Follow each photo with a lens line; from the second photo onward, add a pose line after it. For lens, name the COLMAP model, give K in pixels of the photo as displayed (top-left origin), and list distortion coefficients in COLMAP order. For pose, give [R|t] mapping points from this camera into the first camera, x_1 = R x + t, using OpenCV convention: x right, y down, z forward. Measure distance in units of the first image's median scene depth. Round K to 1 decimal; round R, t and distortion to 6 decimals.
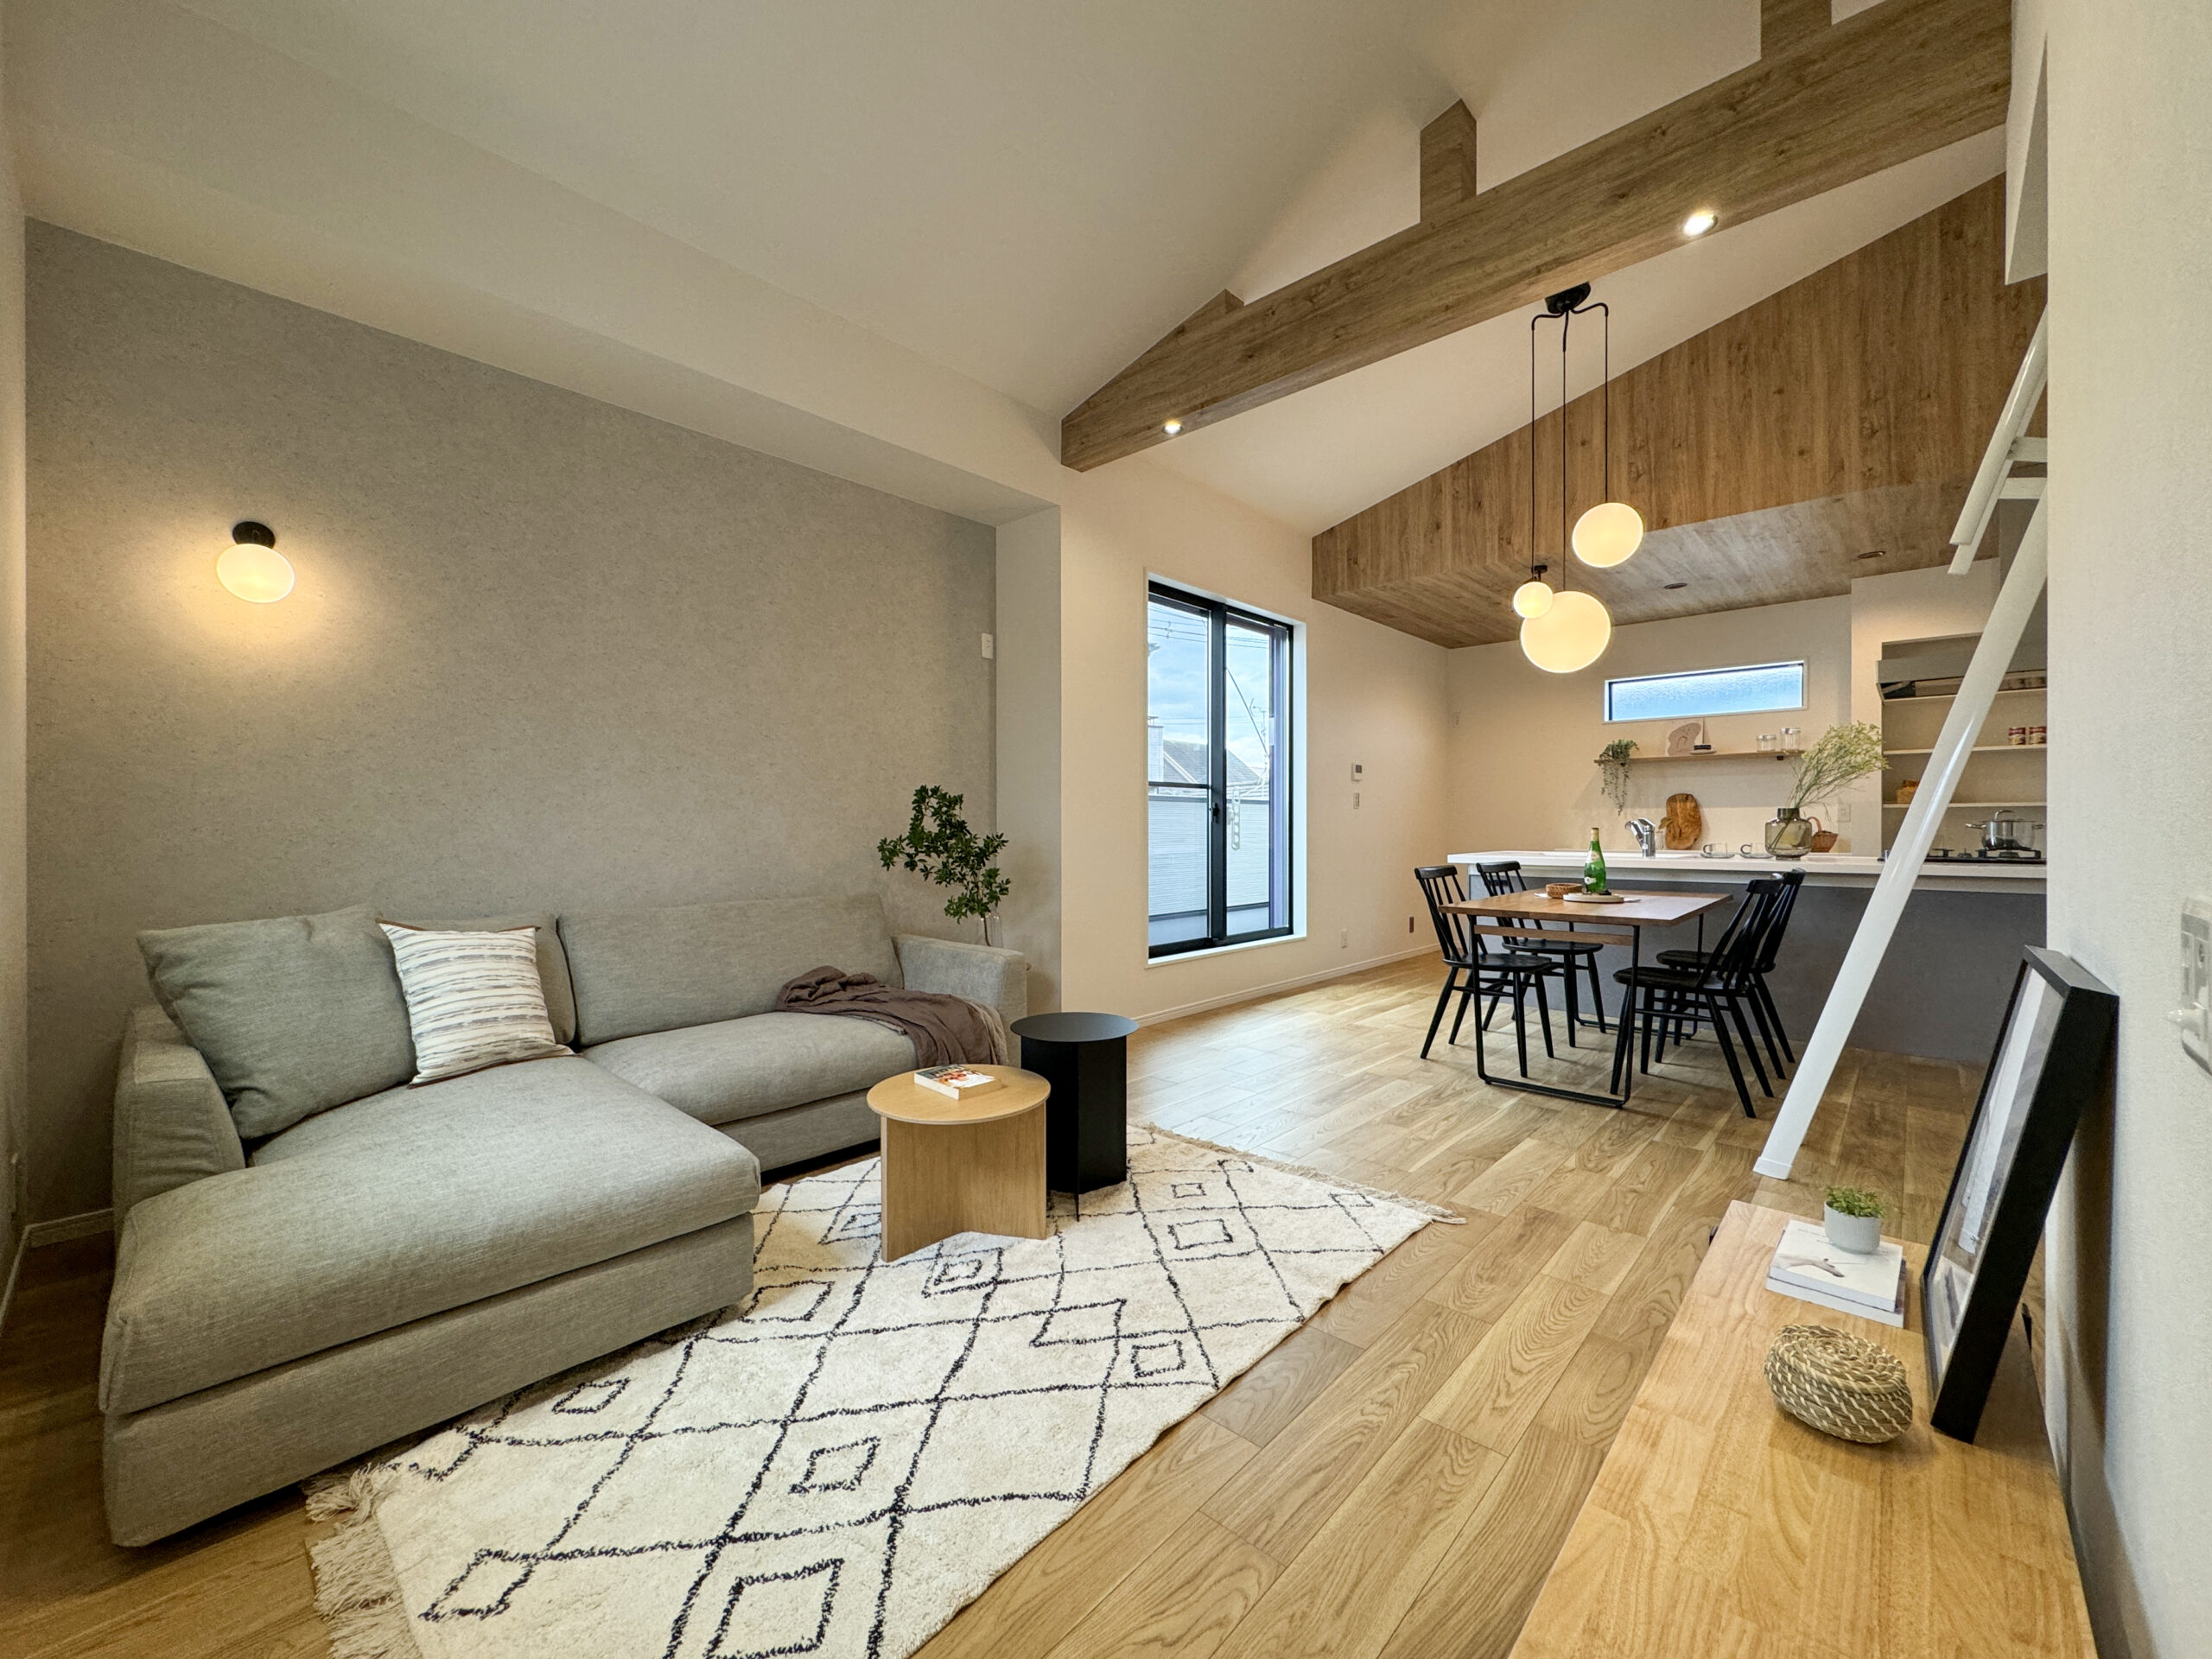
lens RADIAL K [[883.4, 0, 1099.8], [0, 883.4, 825.2], [0, 0, 1]] dist [-0.000621, -0.000456]
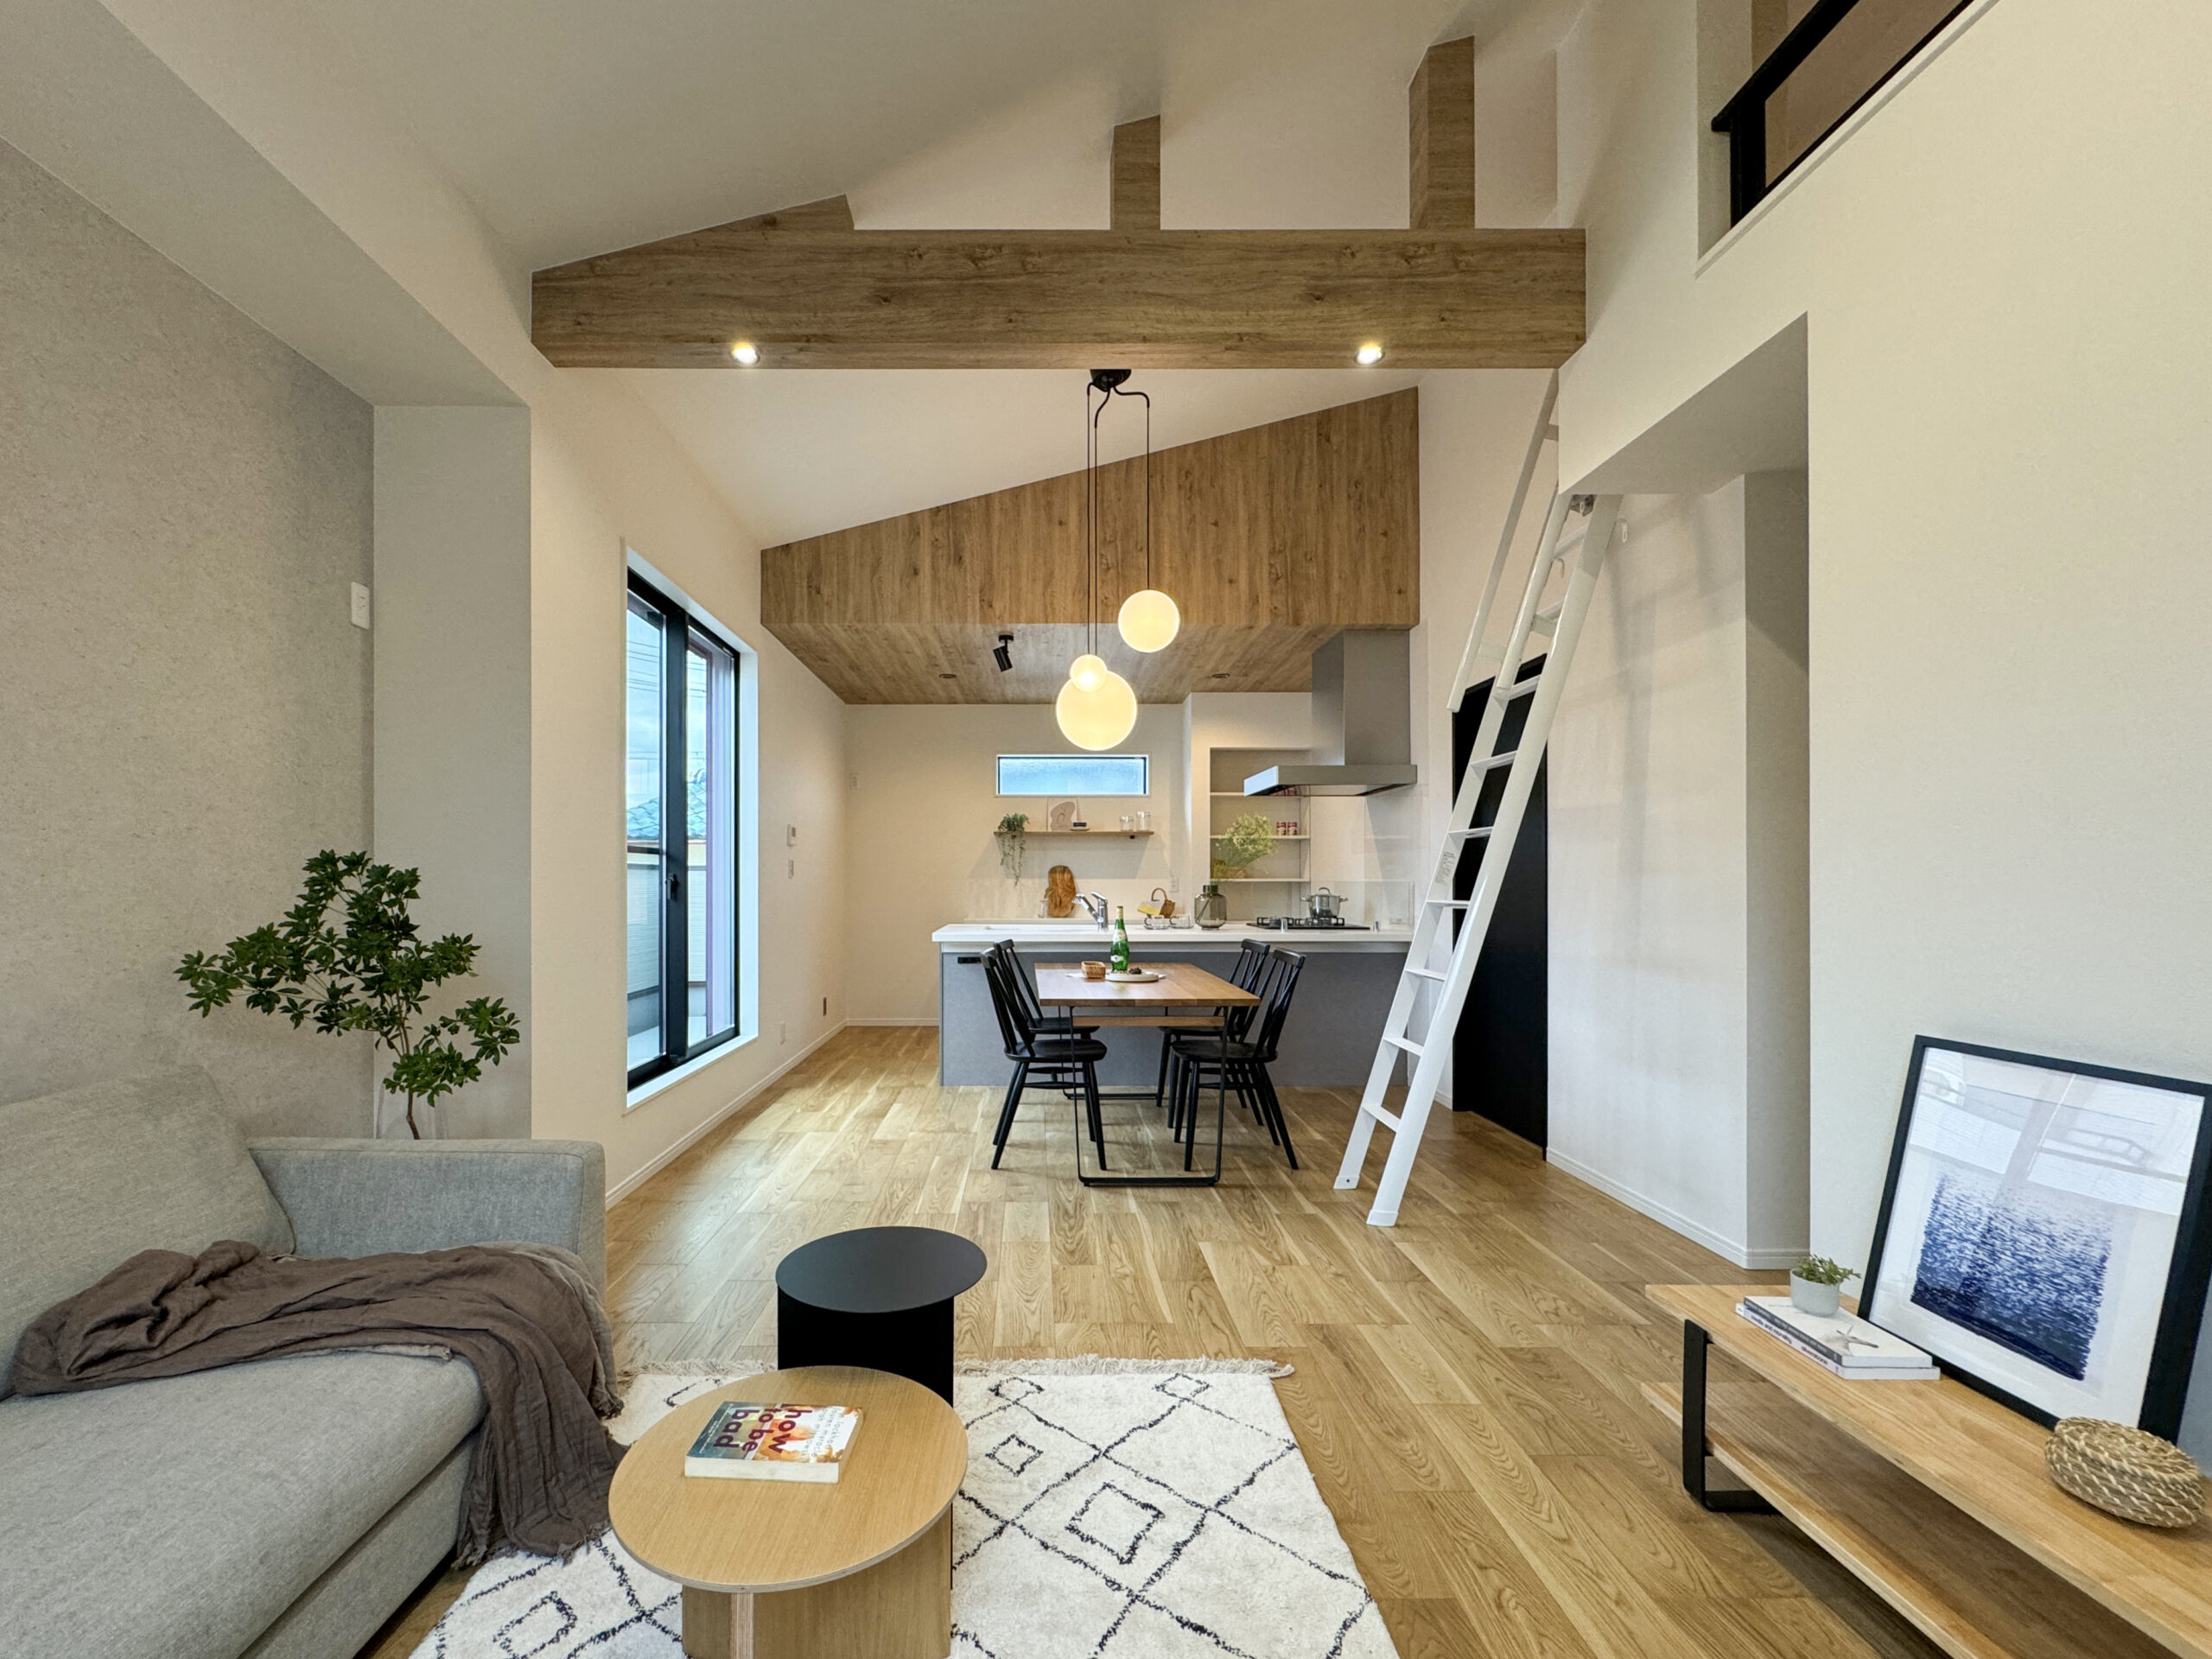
lens RADIAL K [[938.1, 0, 1026.6], [0, 938.1, 879.2], [0, 0, 1]] dist [0.000423, 0.000133]
pose [[0.734794, 0.003582, 0.678281, -0.254142], [-0.002409, 0.999994, -0.002671, -0.025651], [-0.678287, 0.000329, 0.734797, 0.285658]]
